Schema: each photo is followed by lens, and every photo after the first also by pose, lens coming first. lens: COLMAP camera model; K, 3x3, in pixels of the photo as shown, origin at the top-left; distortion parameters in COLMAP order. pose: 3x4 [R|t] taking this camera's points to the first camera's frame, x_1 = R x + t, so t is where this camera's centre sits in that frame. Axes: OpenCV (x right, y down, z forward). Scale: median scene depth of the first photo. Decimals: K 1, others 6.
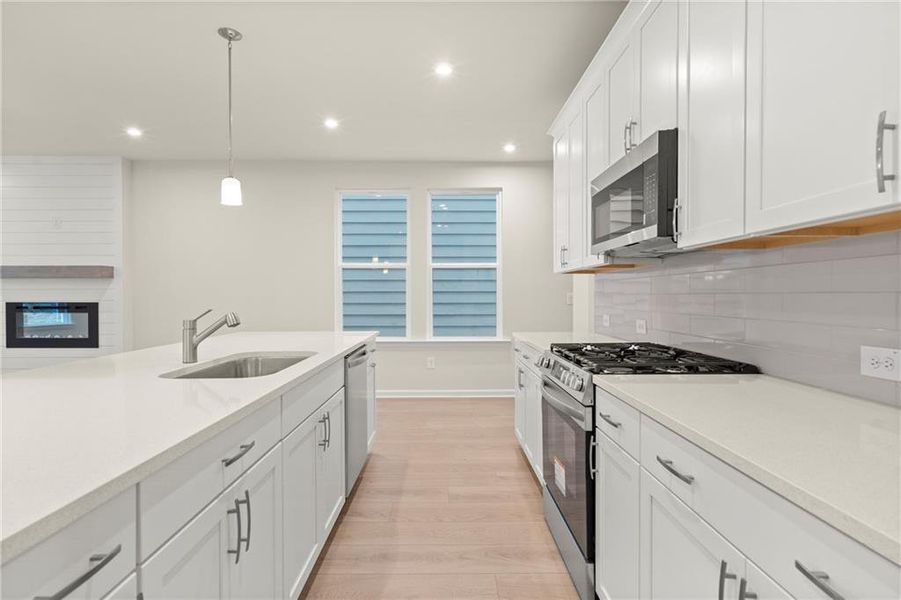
lens RADIAL K [[455.3, 0, 451.0], [0, 455.3, 301.3], [0, 0, 1]] dist [0.004574, 0.002348]
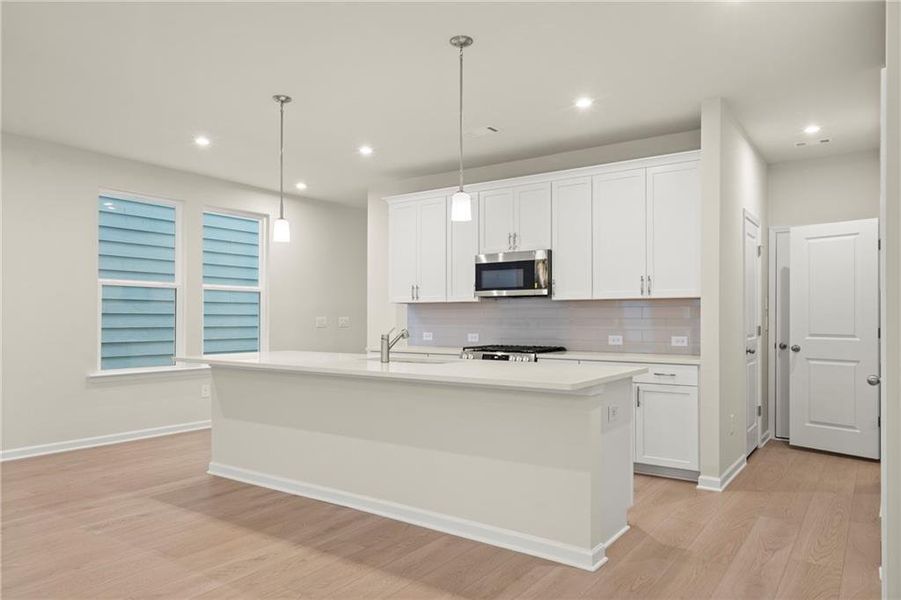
lens RADIAL K [[603.6, 0, 452.8], [0, 603.6, 308.2], [0, 0, 1]] dist [0.001321, 0.006640]
pose [[0.585909, 0.016162, 0.810215, -1.241747], [0.008316, 0.999629, -0.025953, 0.003876], [-0.810334, 0.021944, 0.585557, -0.222654]]
